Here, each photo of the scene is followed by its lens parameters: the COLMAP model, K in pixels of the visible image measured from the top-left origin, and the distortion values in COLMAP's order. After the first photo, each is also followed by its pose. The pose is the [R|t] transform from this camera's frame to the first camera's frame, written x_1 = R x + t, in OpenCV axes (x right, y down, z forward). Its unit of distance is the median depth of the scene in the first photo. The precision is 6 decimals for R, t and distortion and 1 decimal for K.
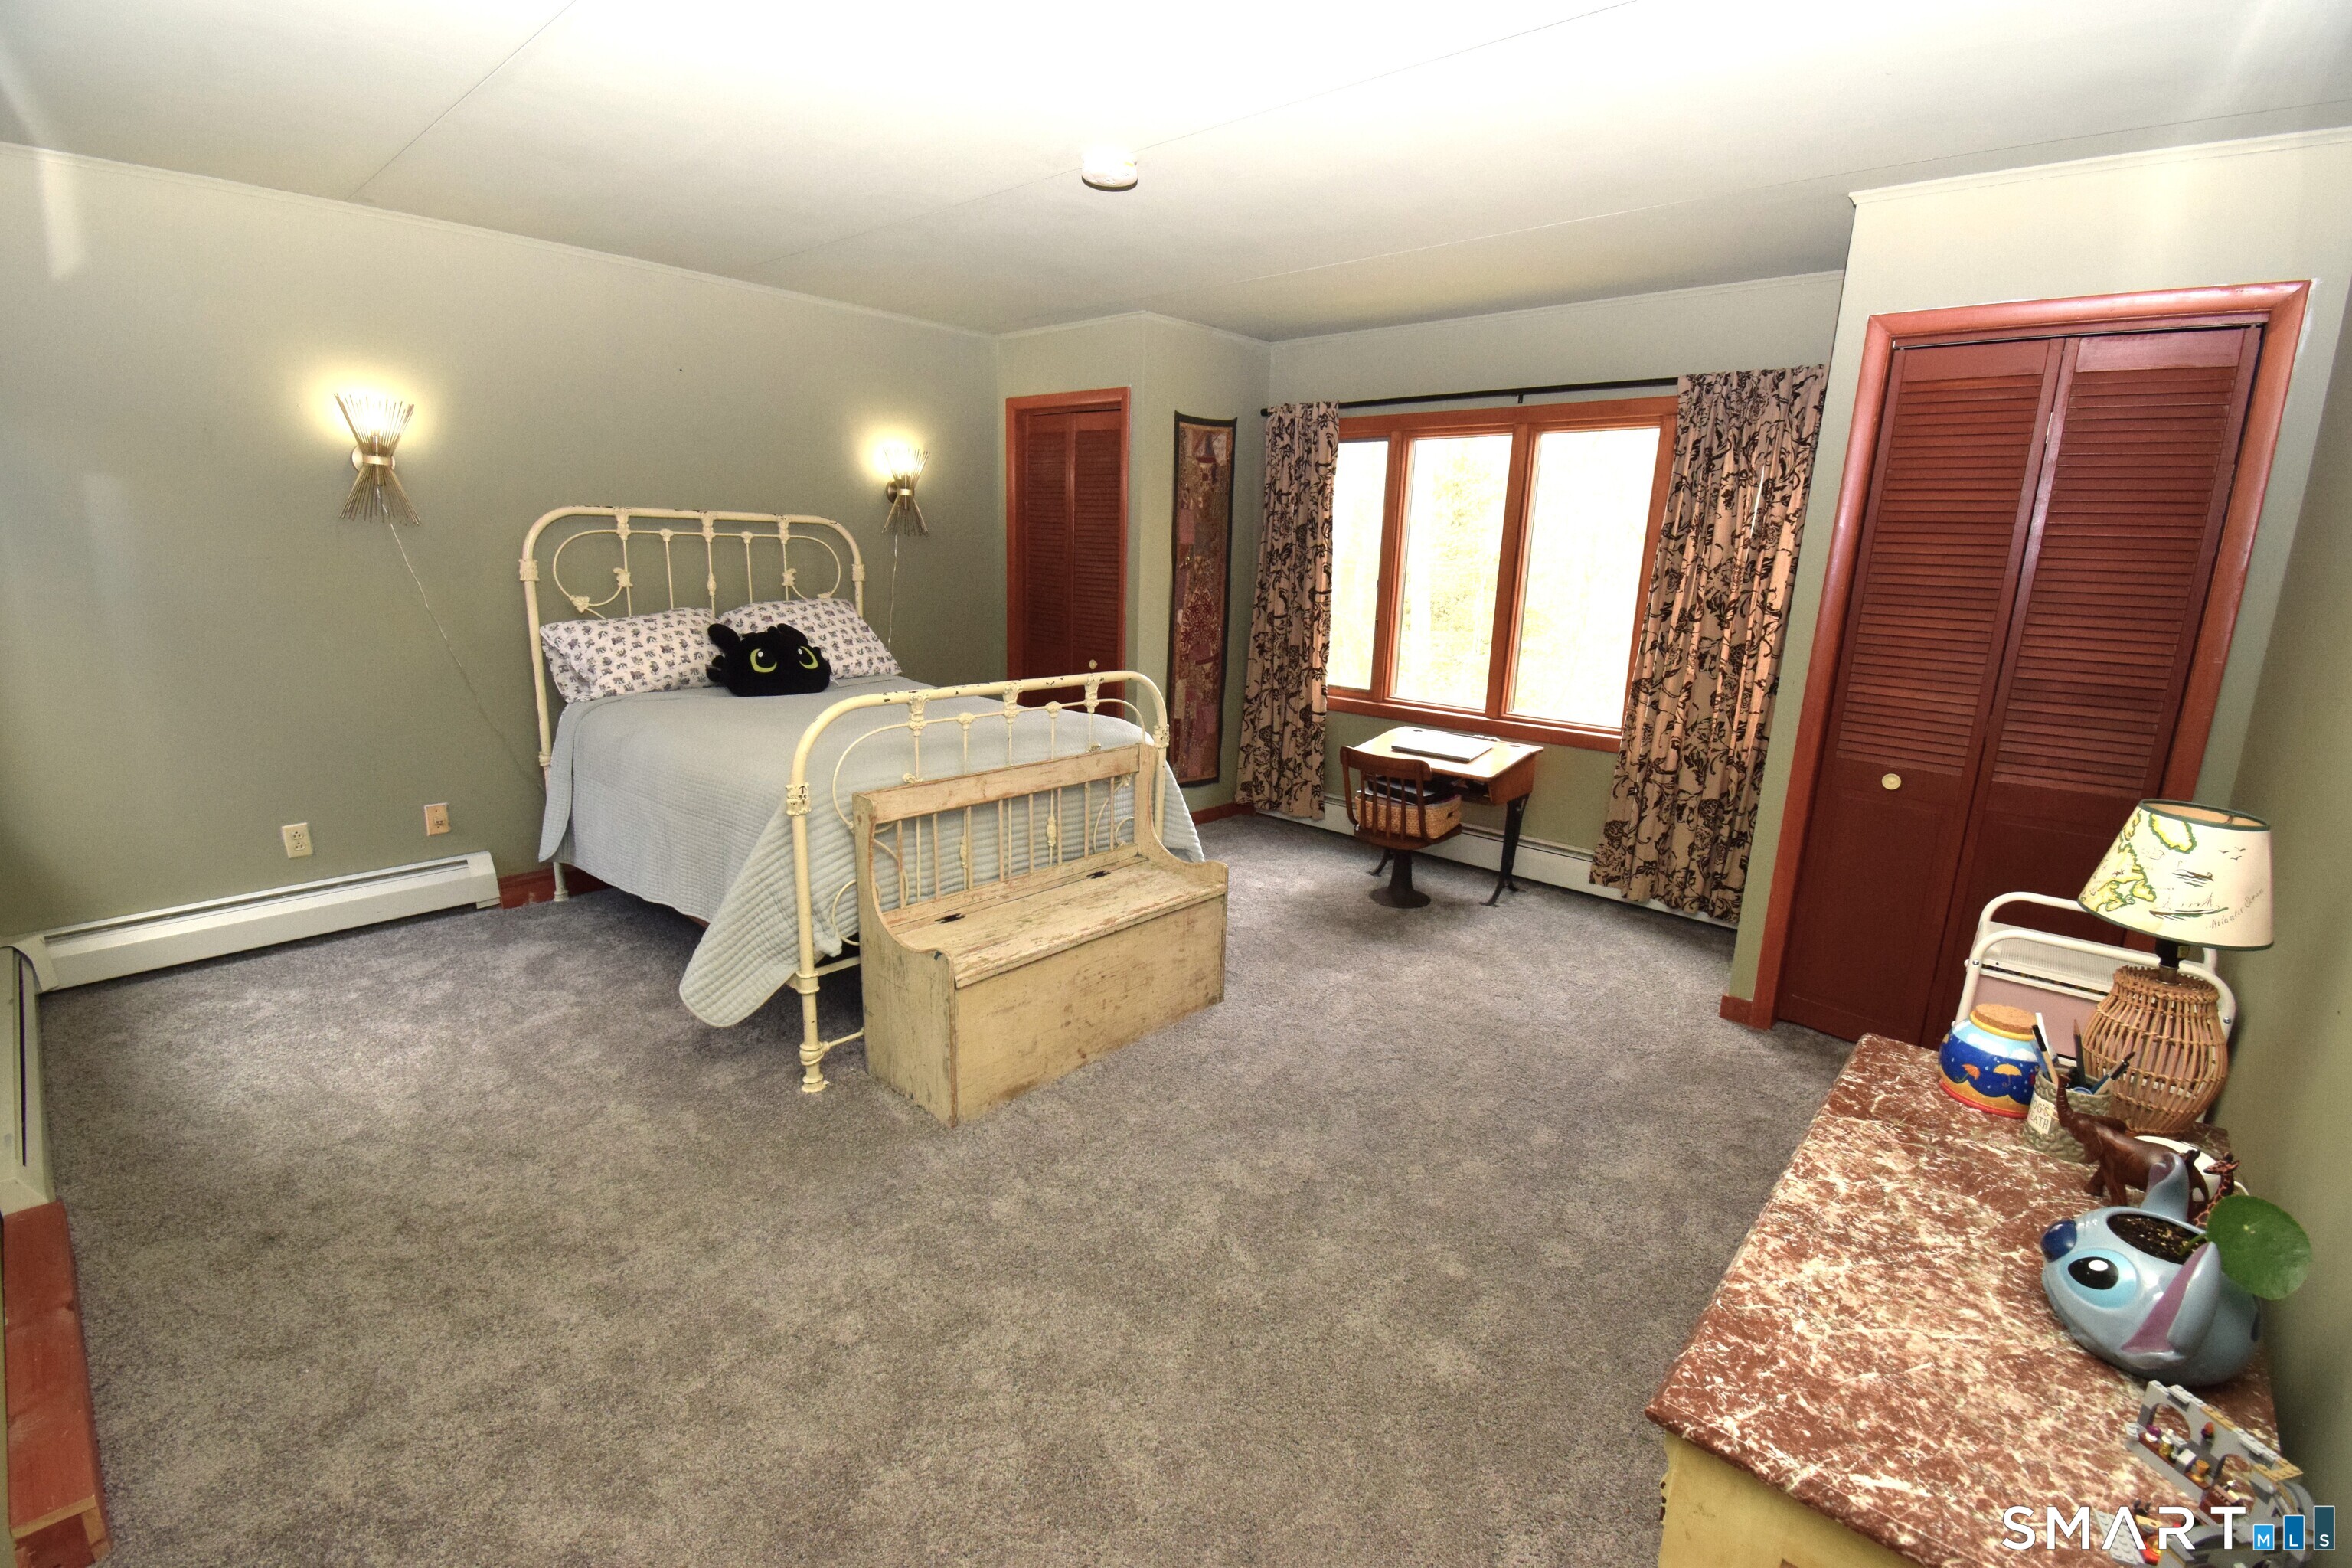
lens RADIAL K [[1034.5, 0, 1176.0], [0, 1034.5, 784.0], [0, 0, 1]] dist [0.018350, -0.024684]
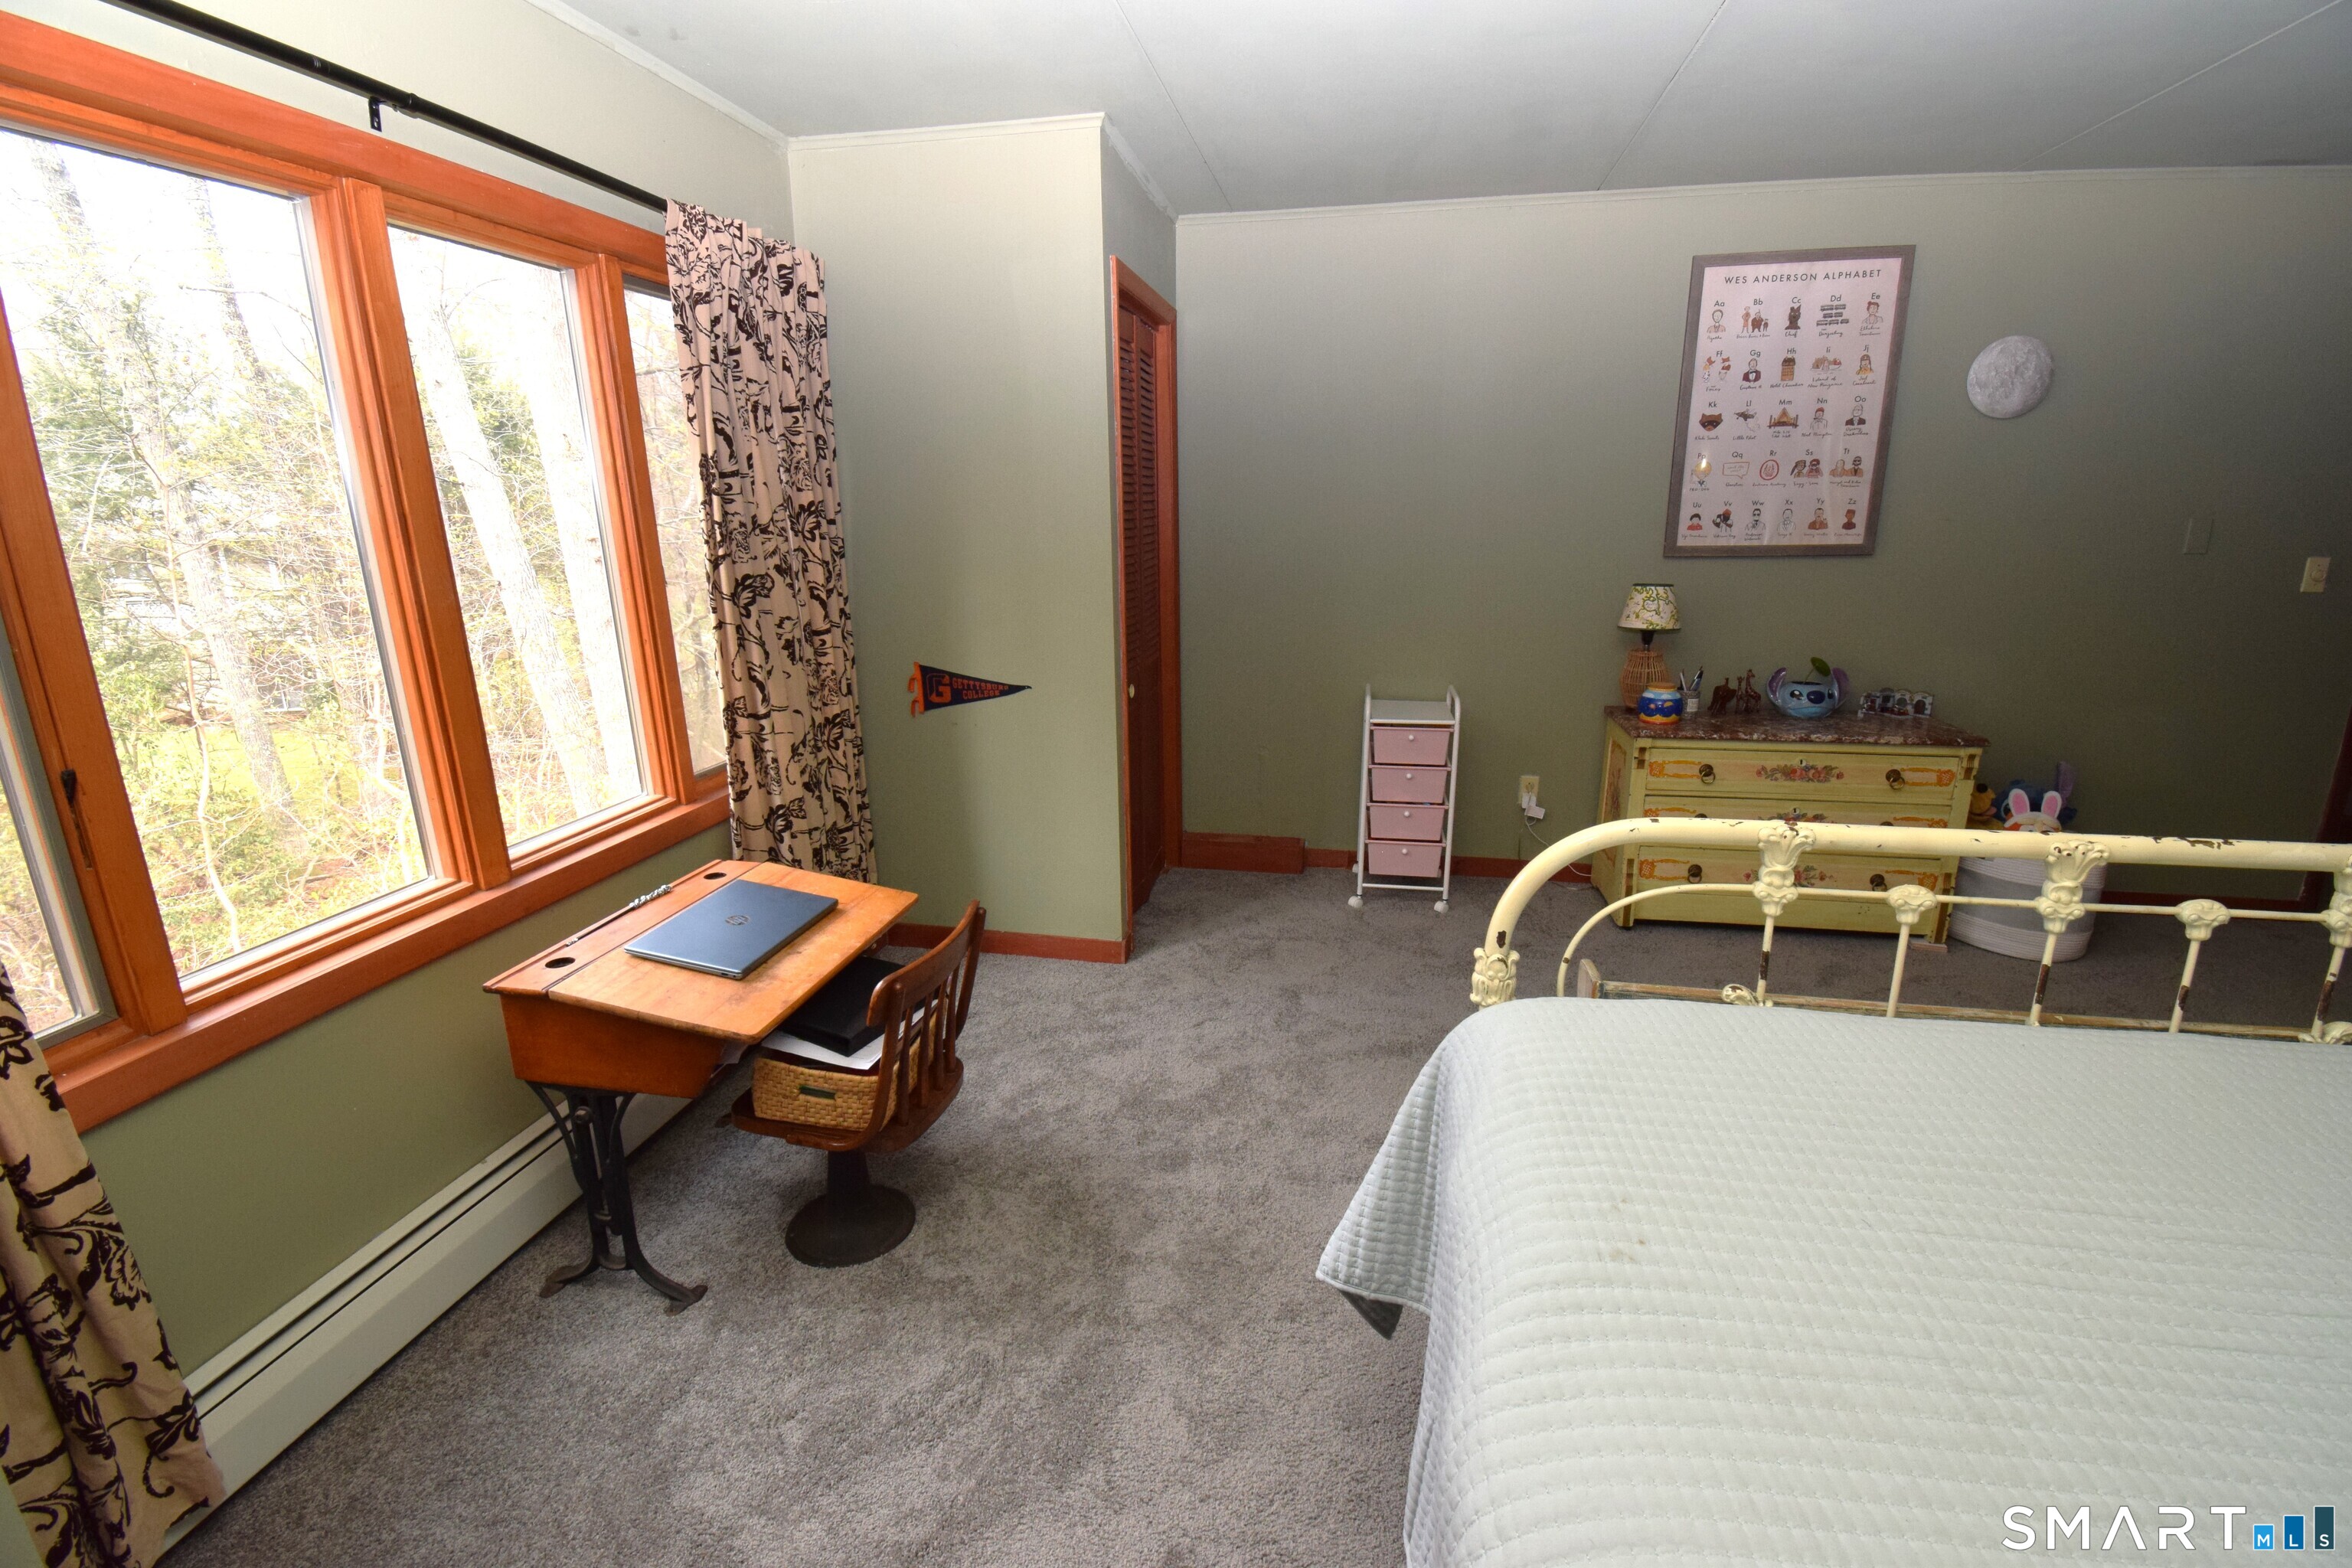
lens RADIAL K [[1034.5, 0, 1176.0], [0, 1034.5, 784.0], [0, 0, 1]] dist [0.018350, -0.024684]
pose [[-0.531048, -0.240746, 0.812422, -0.189026], [0.188549, 0.901177, 0.390294, -0.214840], [-0.826098, 0.360446, -0.433176, 0.915212]]
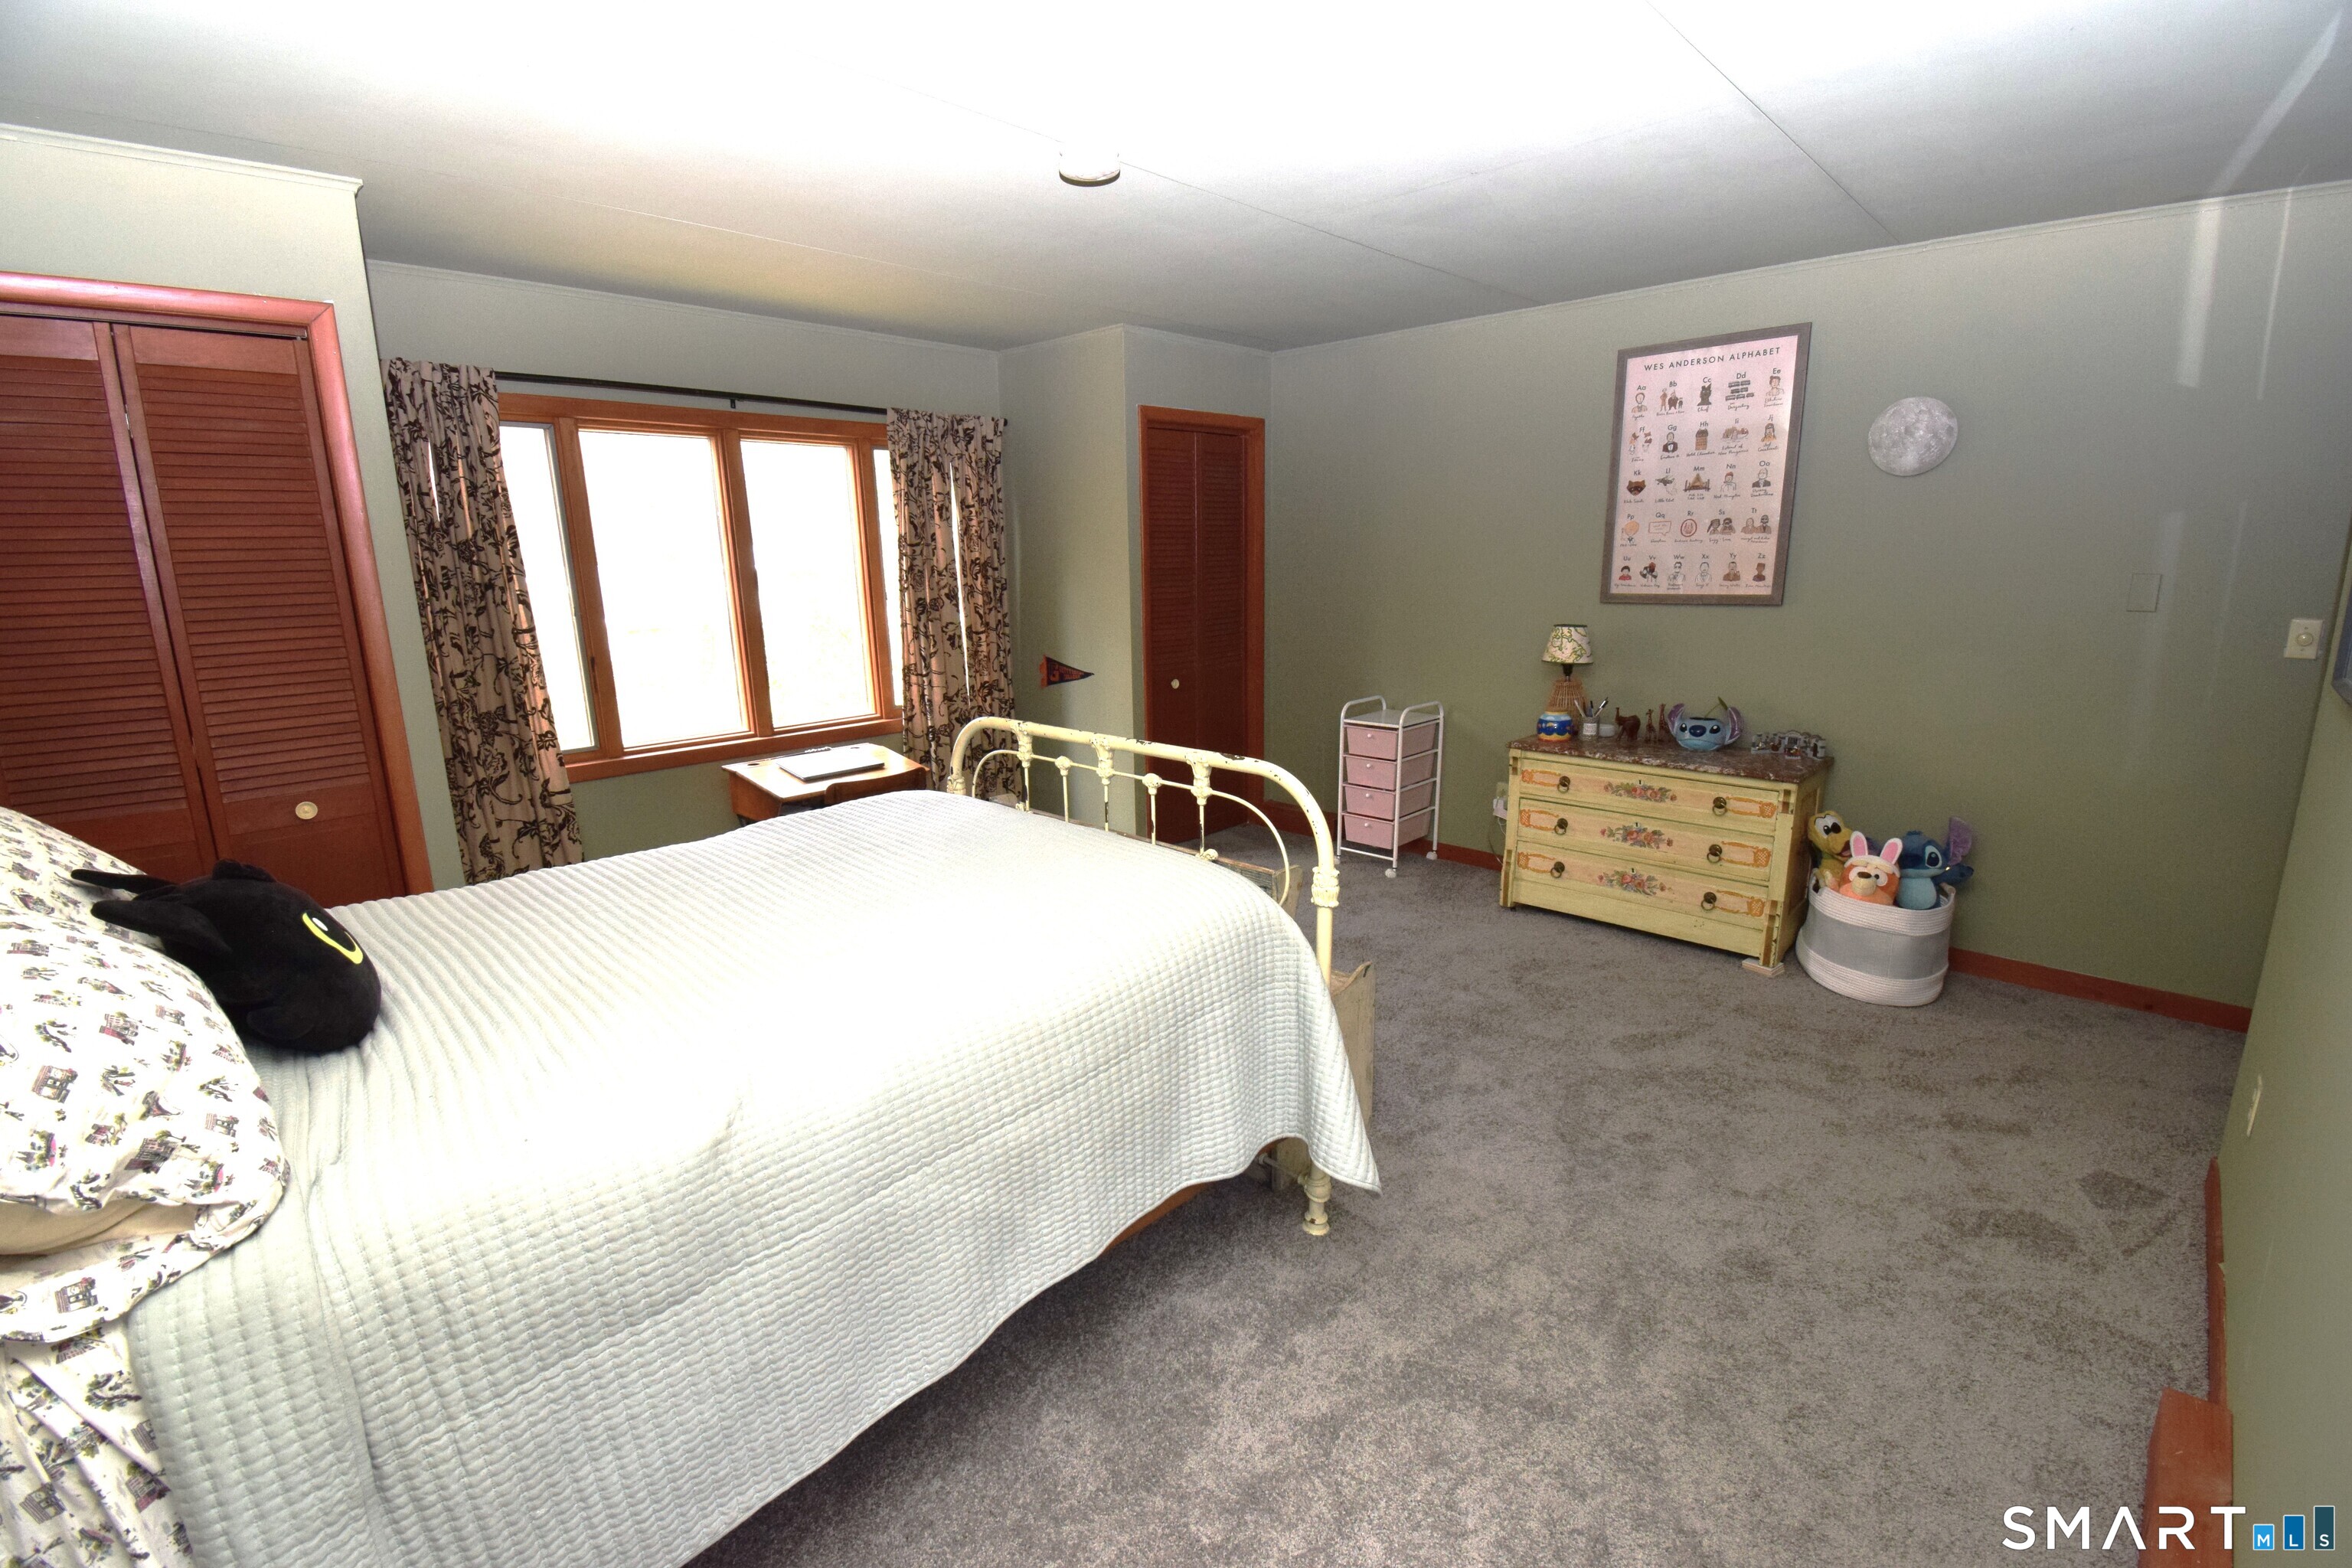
lens RADIAL K [[1034.5, 0, 1176.0], [0, 1034.5, 784.0], [0, 0, 1]] dist [0.018350, -0.024684]
pose [[0.012237, -0.247757, 0.968745, -0.612170], [0.242445, 0.940644, 0.237508, -0.153619], [-0.970088, 0.231961, 0.071578, 0.559518]]
